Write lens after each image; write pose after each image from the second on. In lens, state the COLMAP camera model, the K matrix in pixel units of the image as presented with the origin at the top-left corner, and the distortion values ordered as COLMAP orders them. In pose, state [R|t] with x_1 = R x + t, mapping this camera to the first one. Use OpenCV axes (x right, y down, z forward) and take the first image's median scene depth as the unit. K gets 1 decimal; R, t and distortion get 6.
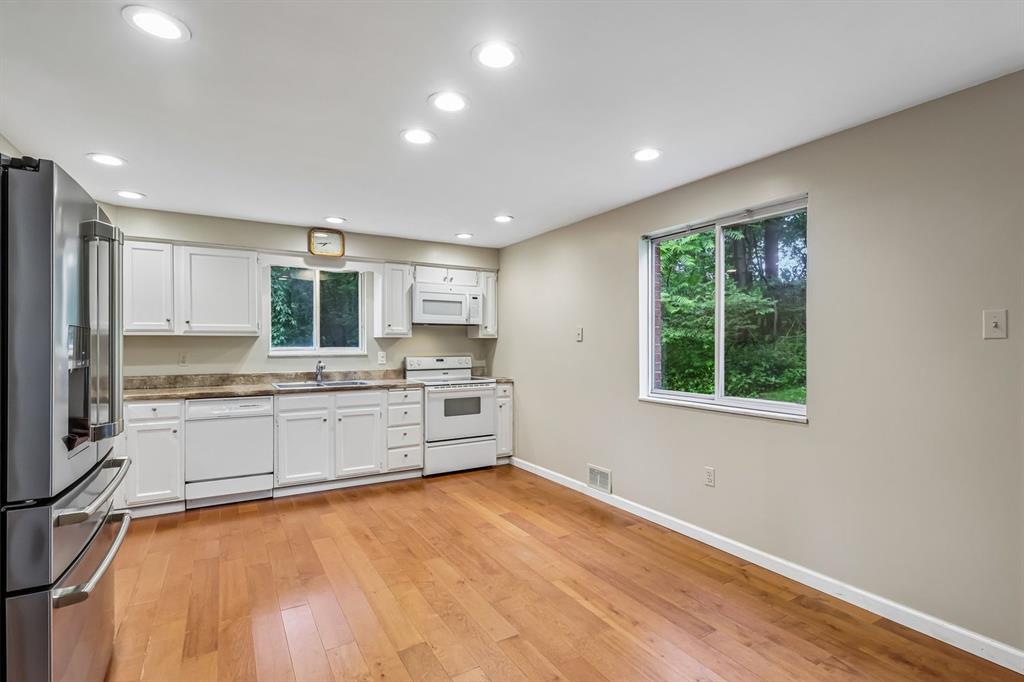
lens RADIAL K [[483.1, 0, 499.4], [0, 483.1, 344.3], [0, 0, 1]] dist [0.004820, 0.001148]
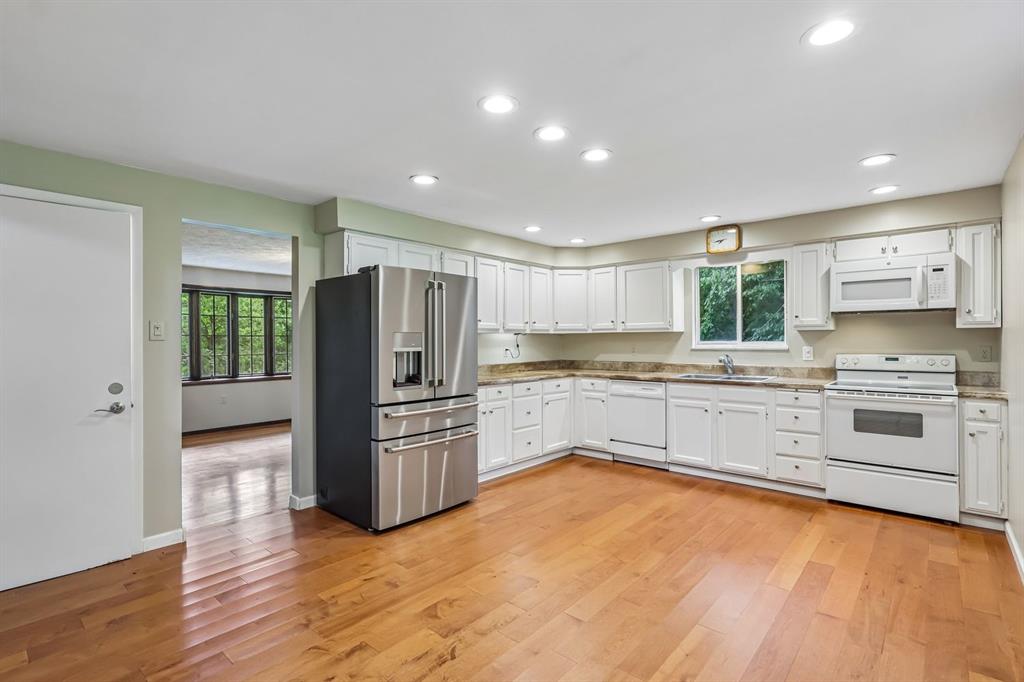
lens RADIAL K [[483.1, 0, 529.0], [0, 483.1, 338.0], [0, 0, 1]] dist [0.004820, 0.001148]
pose [[0.341489, -0.003868, -0.939878, 0.463626], [0.004915, 0.999985, -0.002329, -0.000808], [0.939873, -0.003824, 0.341503, 0.259289]]
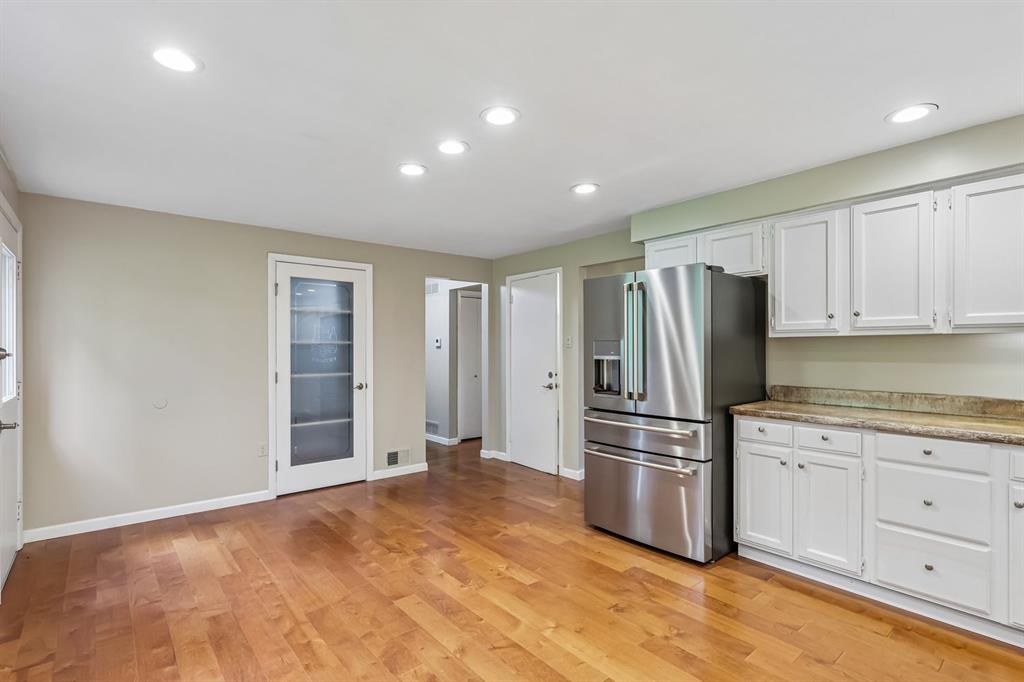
lens RADIAL K [[483.1, 0, 486.2], [0, 483.1, 348.2], [0, 0, 1]] dist [0.004820, 0.001148]
pose [[-0.987424, 0.003801, -0.158051, 0.000876], [0.003749, 0.999993, 0.000627, -0.001446], [0.158052, 0.000027, -0.987431, 1.040500]]
